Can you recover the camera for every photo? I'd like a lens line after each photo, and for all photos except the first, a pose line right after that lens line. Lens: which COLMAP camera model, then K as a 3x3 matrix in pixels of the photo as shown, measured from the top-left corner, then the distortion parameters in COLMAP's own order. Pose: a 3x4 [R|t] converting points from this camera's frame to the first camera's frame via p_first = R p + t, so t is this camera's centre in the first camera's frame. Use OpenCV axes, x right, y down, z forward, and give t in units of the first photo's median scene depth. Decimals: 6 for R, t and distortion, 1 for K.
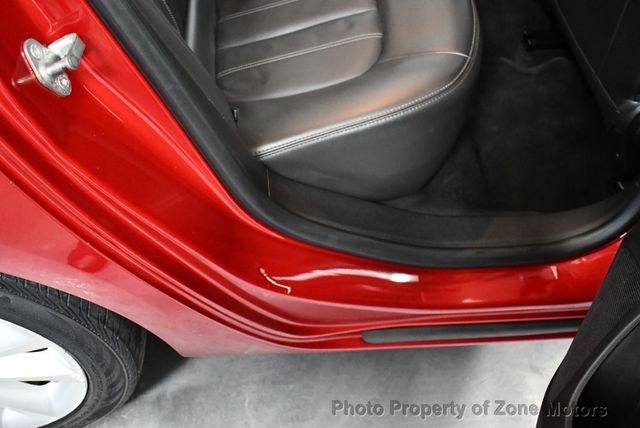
lens RADIAL K [[651.8, 0, 323.4], [0, 651.8, 203.7], [0, 0, 1]] dist [-0.100853, 0.000396]
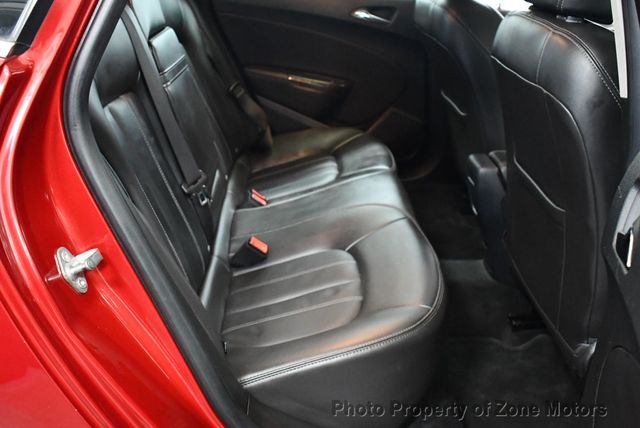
lens RADIAL K [[651.8, 0, 323.4], [0, 651.8, 203.7], [0, 0, 1]] dist [-0.100853, 0.000396]
pose [[0.996943, -0.013574, -0.076947, 0.123520], [-0.027377, 0.861684, -0.506706, 0.209221], [0.073182, 0.507263, 0.858678, -0.115104]]
